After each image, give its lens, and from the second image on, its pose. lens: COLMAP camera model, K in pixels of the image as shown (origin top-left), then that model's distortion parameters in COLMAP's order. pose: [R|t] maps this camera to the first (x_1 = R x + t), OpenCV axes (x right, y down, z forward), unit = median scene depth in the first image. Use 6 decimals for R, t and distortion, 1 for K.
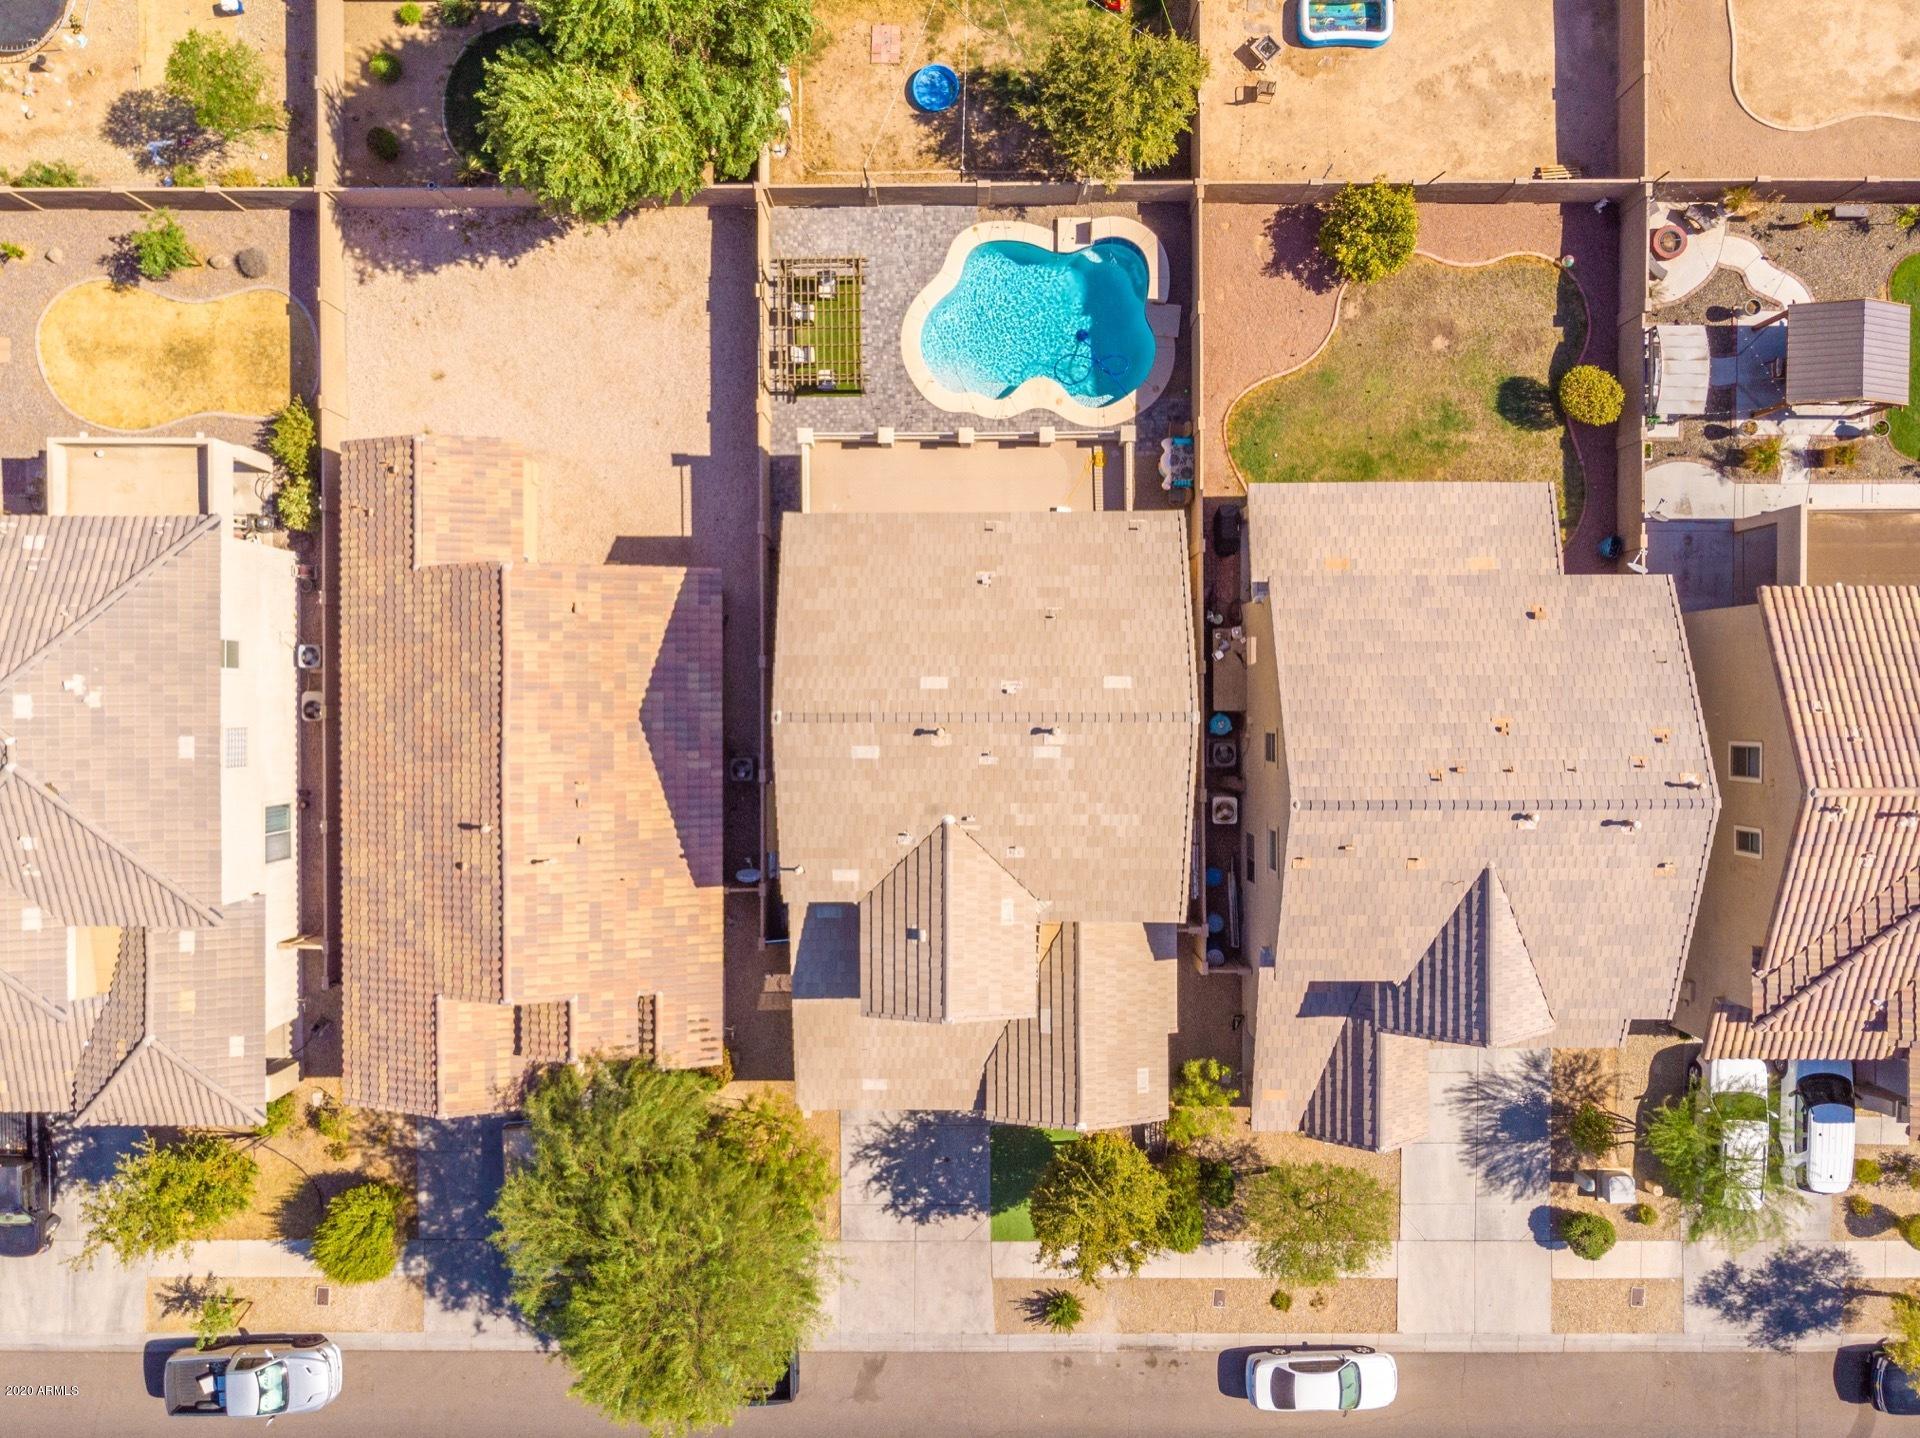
lens RADIAL K [[1434.1, 0, 955.3], [0, 1434.1, 709.5], [0, 0, 1]] dist [0.005776, -0.003573]
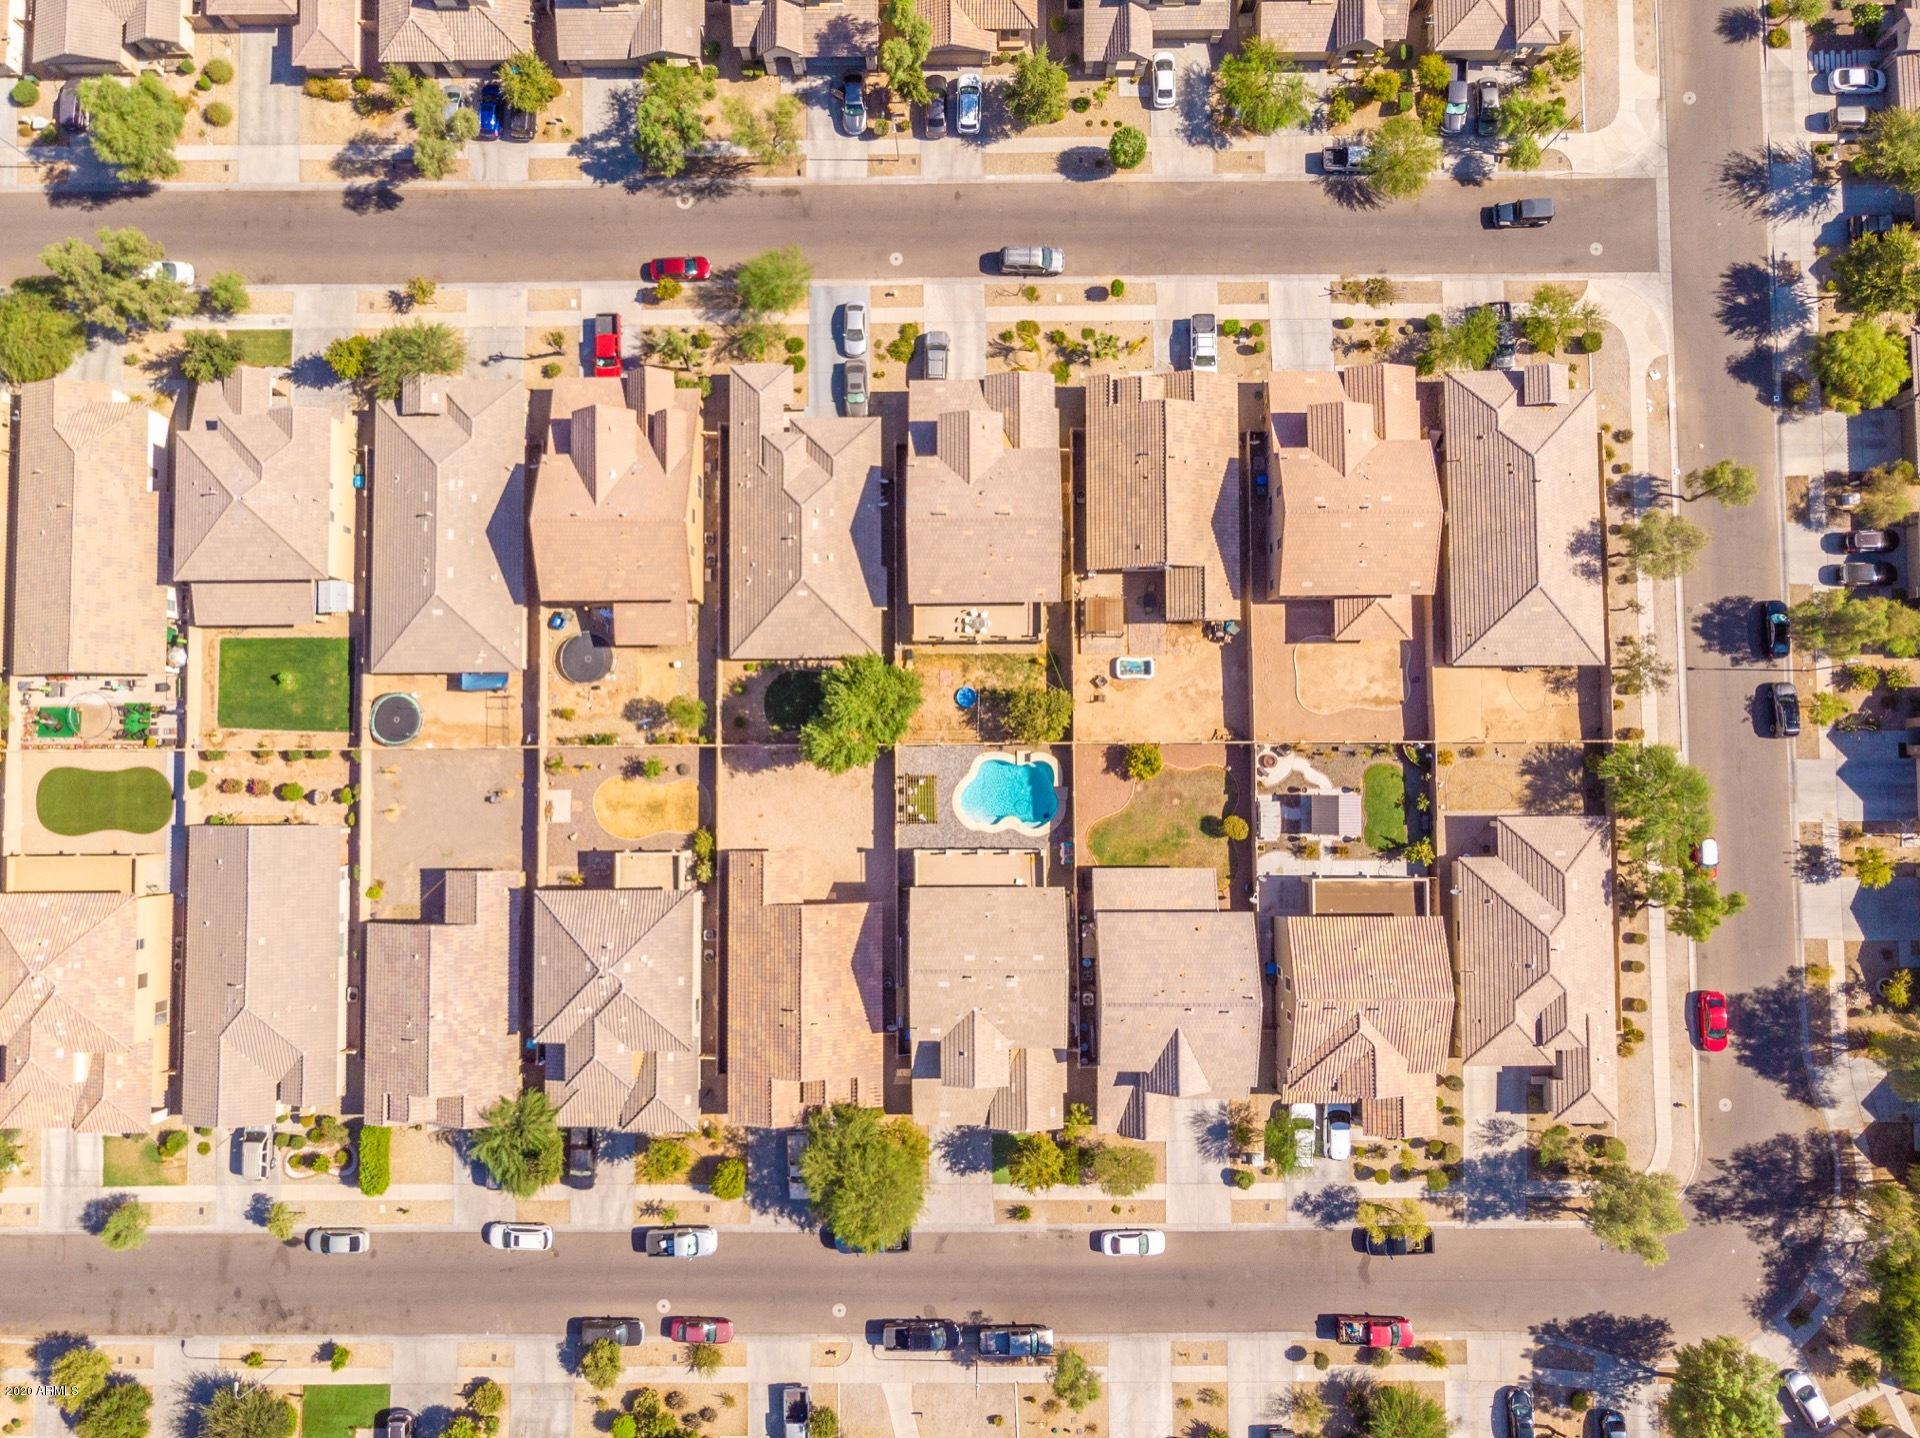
lens RADIAL K [[1434.1, 0, 943.8], [0, 1434.1, 686.0], [0, 0, 1]] dist [0.005776, -0.003573]
pose [[0.999985, -0.003601, -0.004208, -0.042058], [0.003307, 0.997686, -0.067906, -0.289812], [0.004443, 0.067891, 0.997683, -1.432510]]
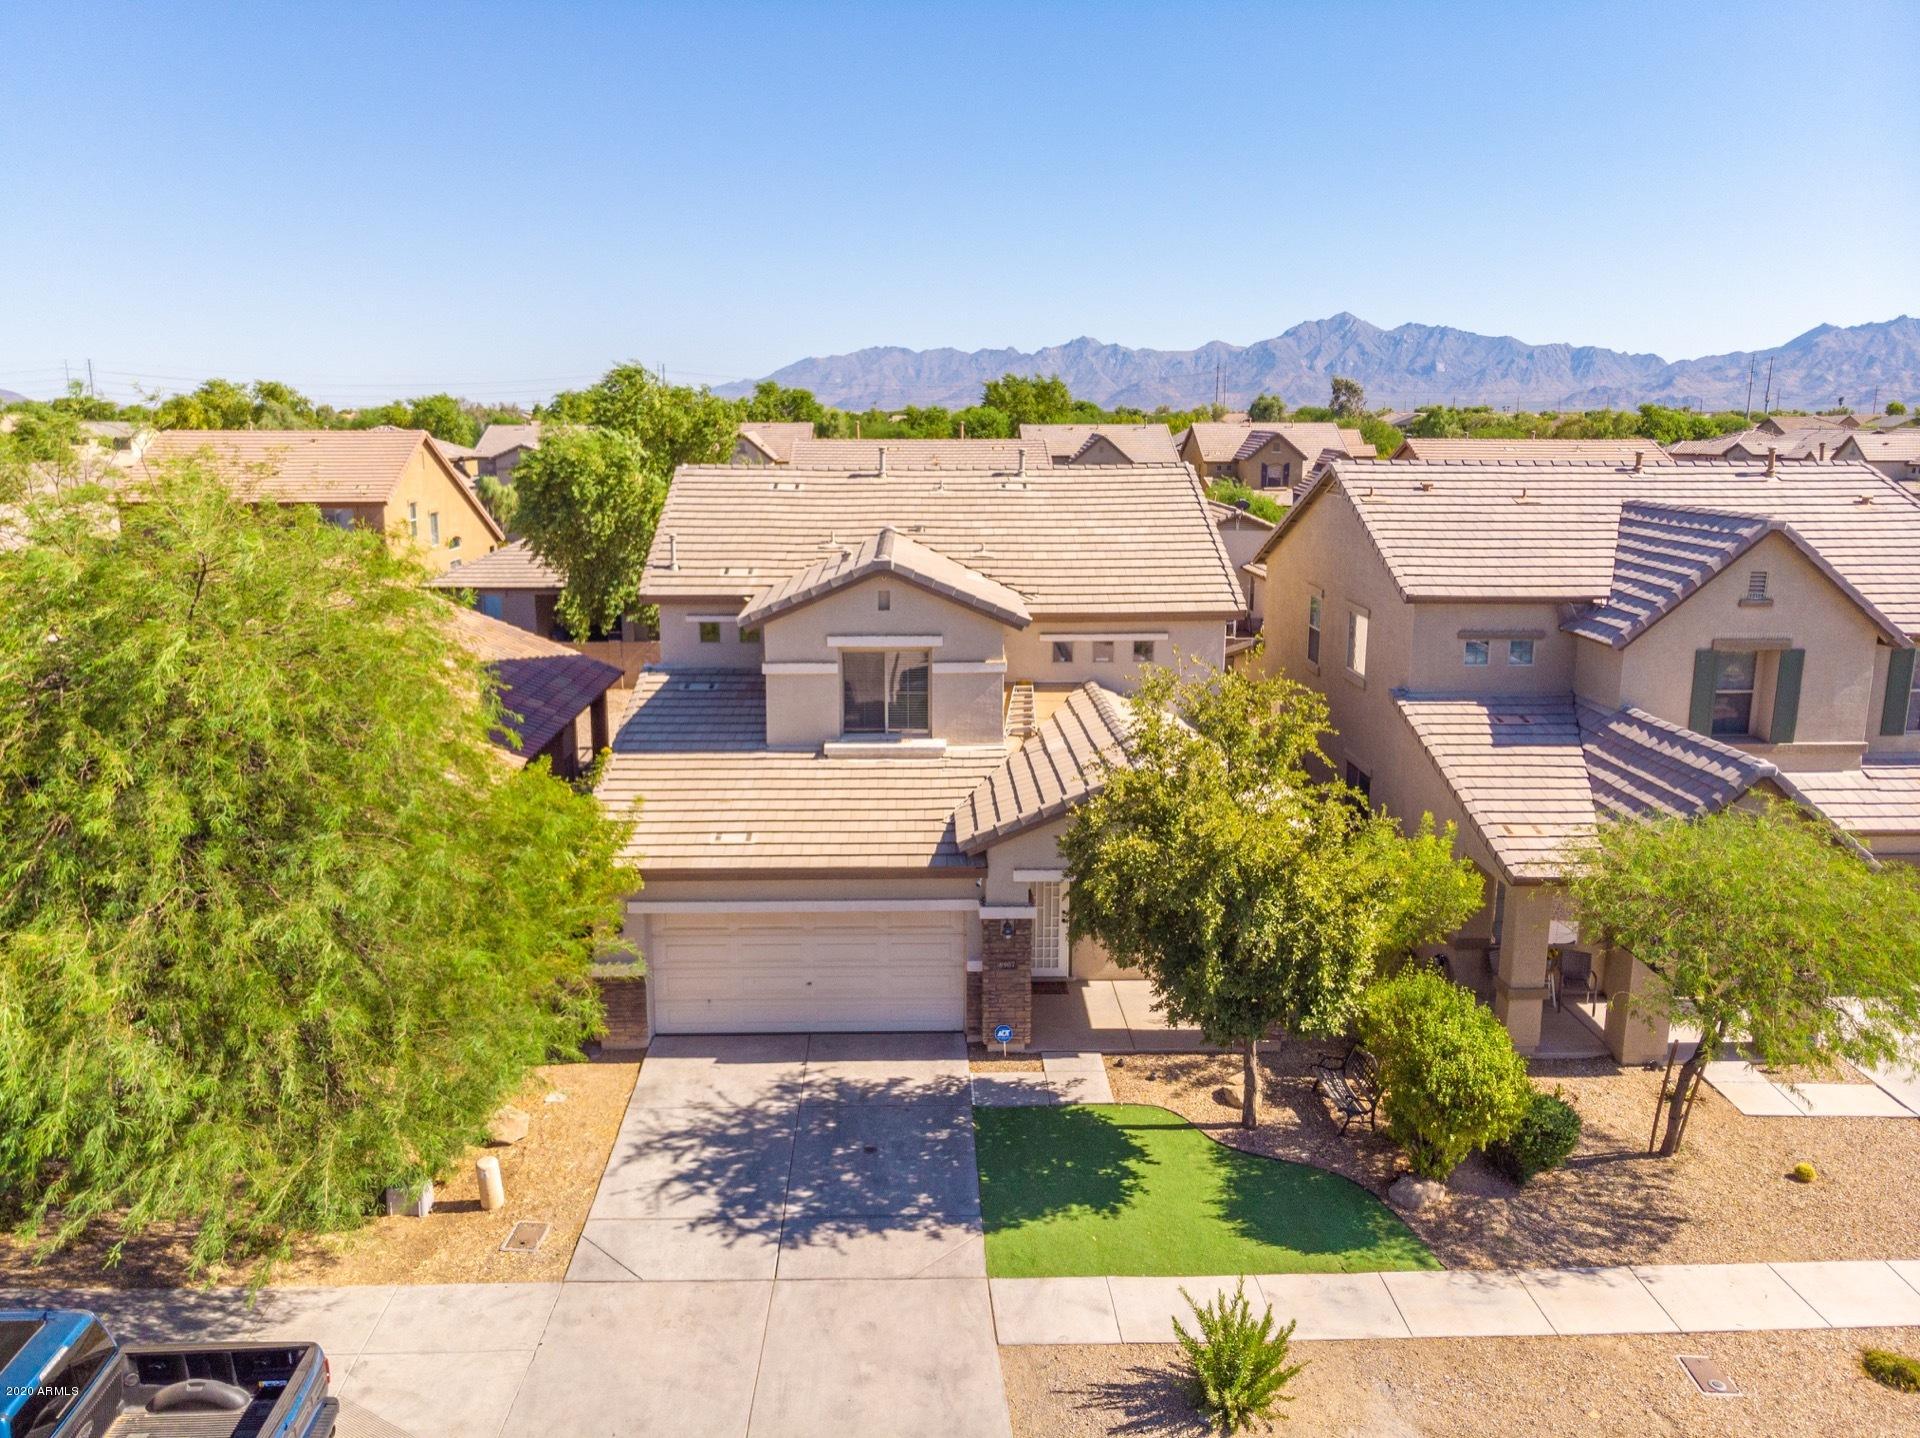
lens RADIAL K [[1434.1, 0, 962.0], [0, 1434.1, 732.5], [0, 0, 1]] dist [0.005776, -0.003573]
pose [[0.999373, -0.000512, 0.035416, 0.007454], [0.034747, 0.208126, -0.977485, 0.701353], [-0.006870, 0.978102, 0.208013, 0.811773]]
